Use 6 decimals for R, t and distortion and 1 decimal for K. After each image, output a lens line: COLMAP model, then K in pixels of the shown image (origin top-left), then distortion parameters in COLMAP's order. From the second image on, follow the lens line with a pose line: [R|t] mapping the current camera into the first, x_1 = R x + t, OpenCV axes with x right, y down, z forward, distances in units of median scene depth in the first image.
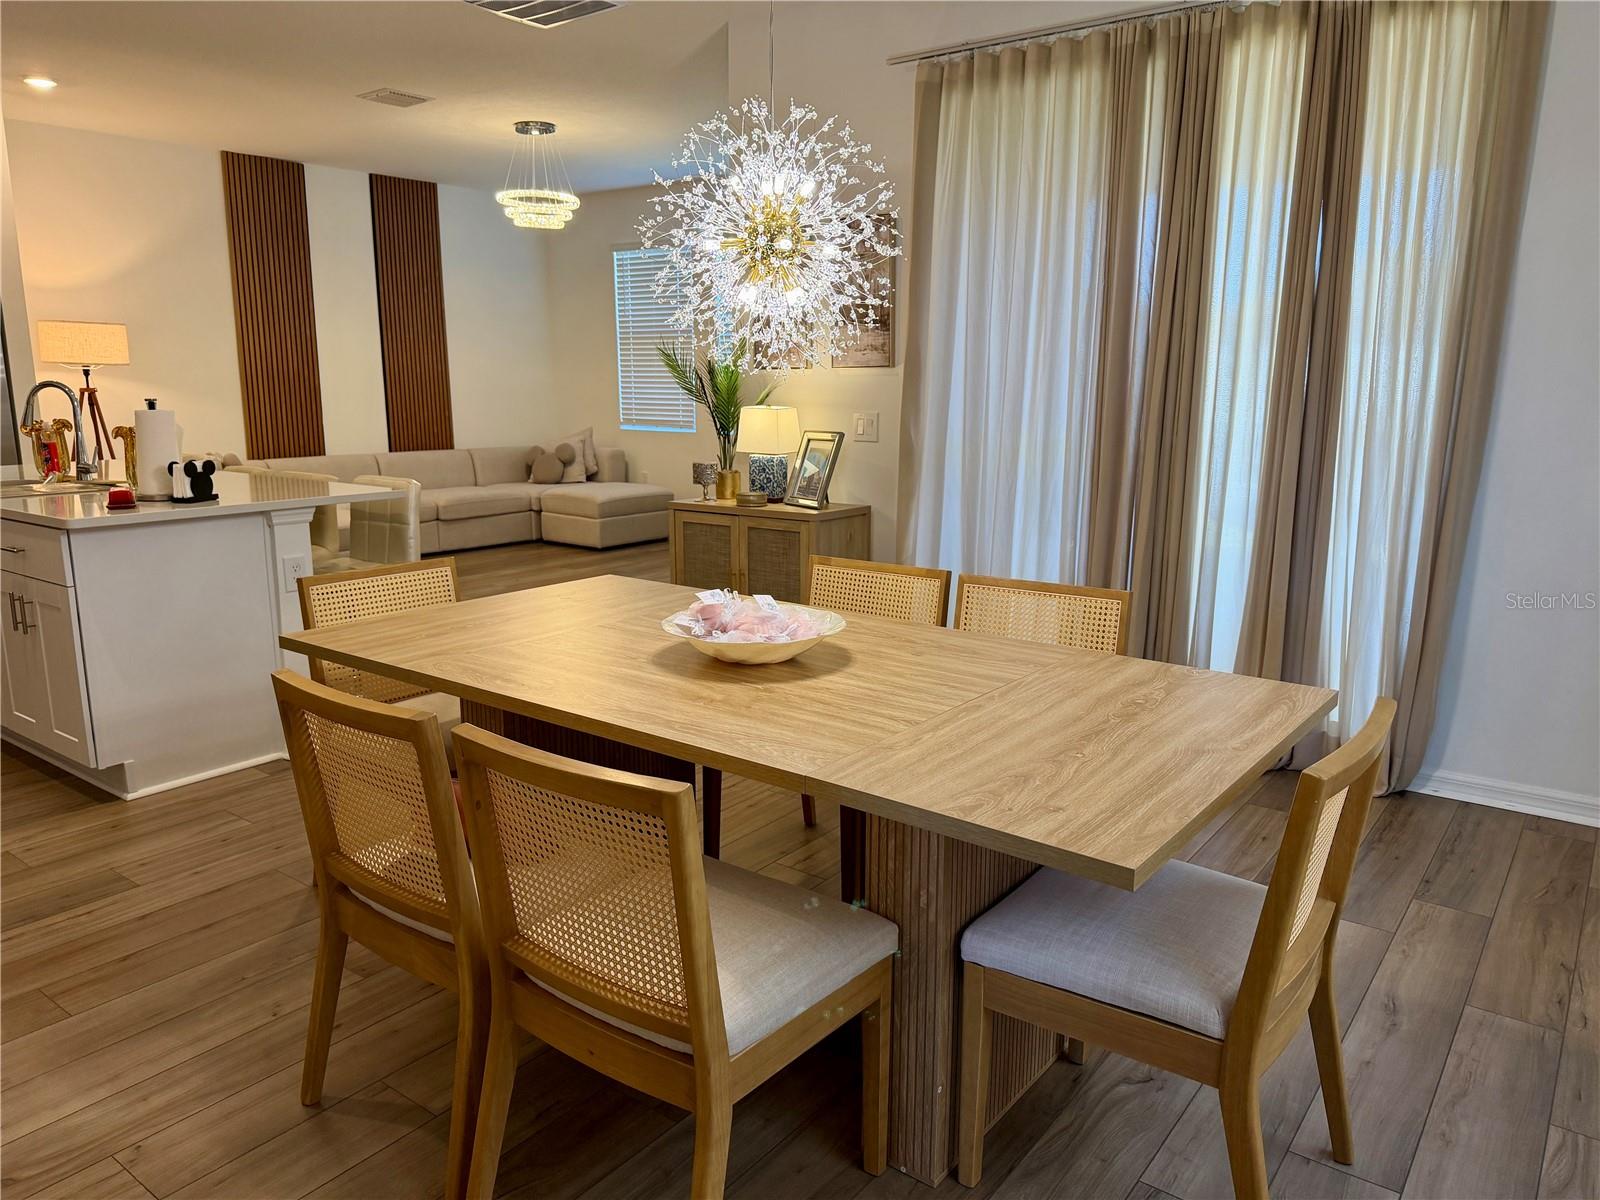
lens RADIAL K [[1130.8, 0, 817.7], [0, 1130.8, 615.8], [0, 0, 1]] dist [0.156452, -0.287137]
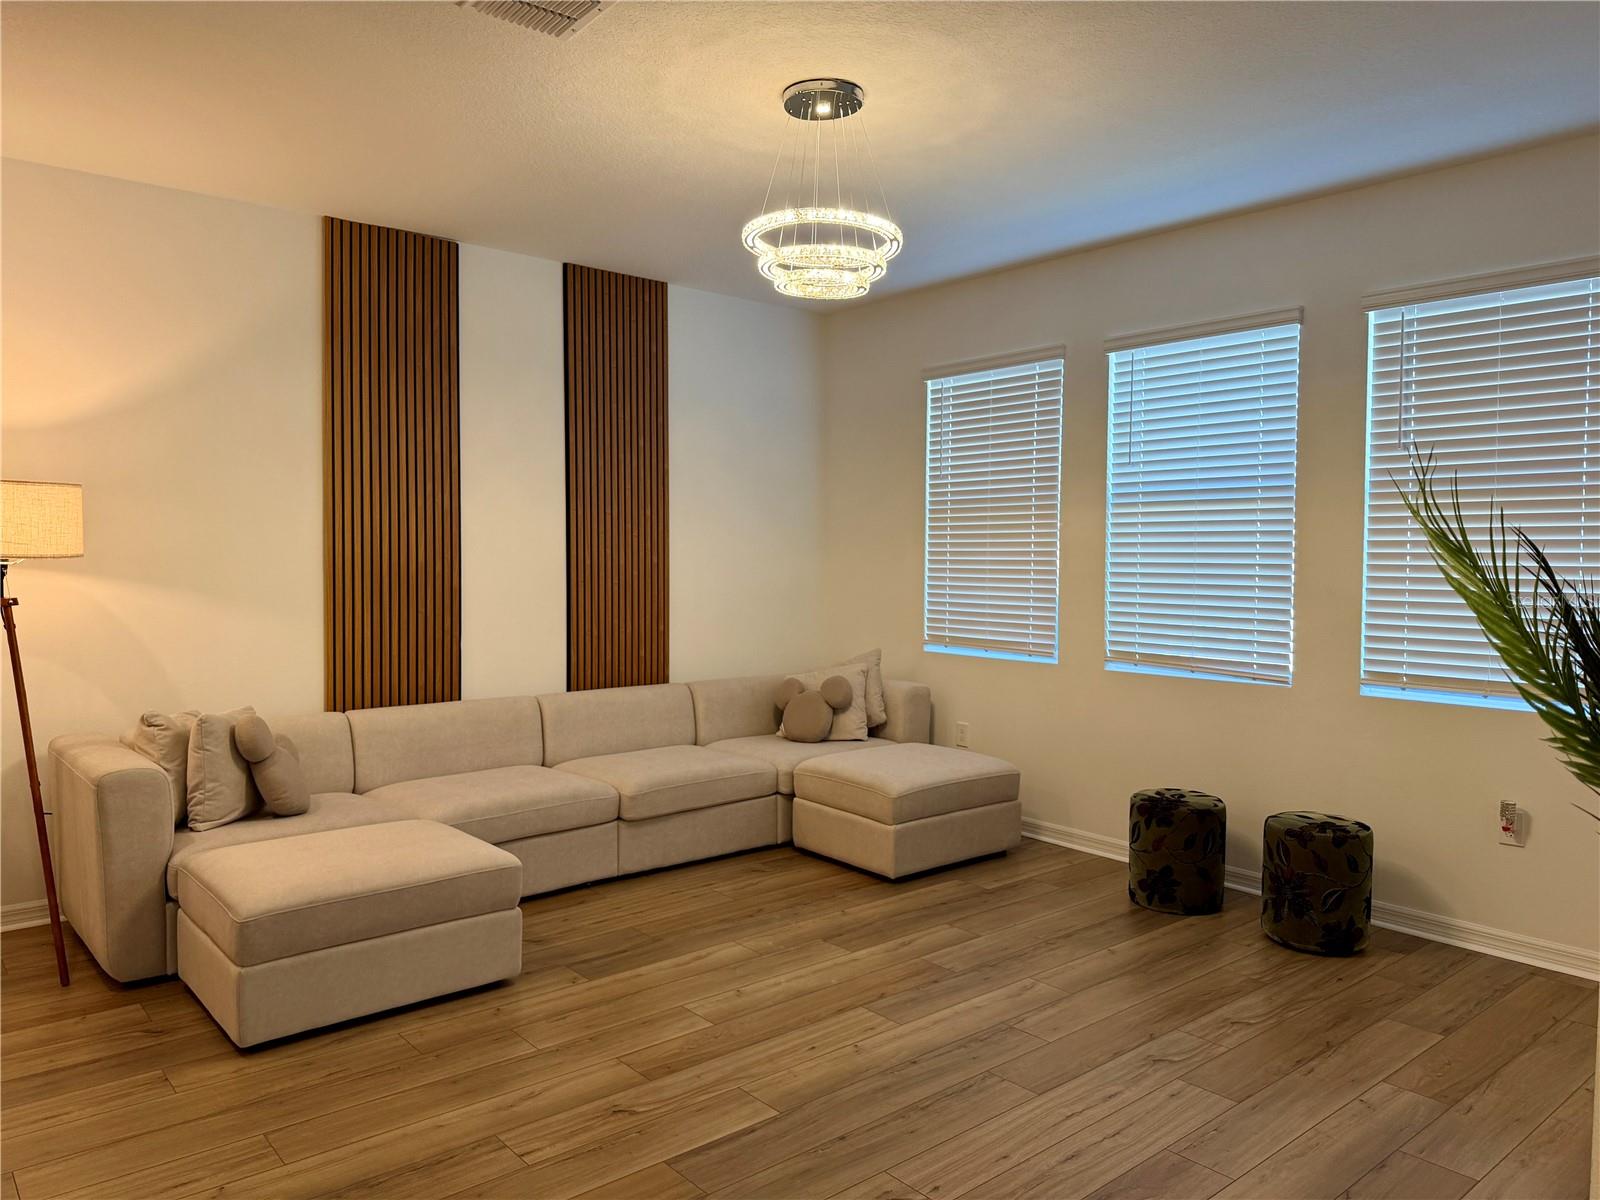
lens RADIAL K [[1116.8, 0, 807.9], [0, 1116.8, 609.3], [0, 0, 1]] dist [0.128267, -0.152229]
pose [[0.973891, 0.012380, -0.226676, -0.105622], [-0.048126, 0.987075, -0.152859, -0.098698], [0.221854, 0.159777, 0.961900, 0.431503]]
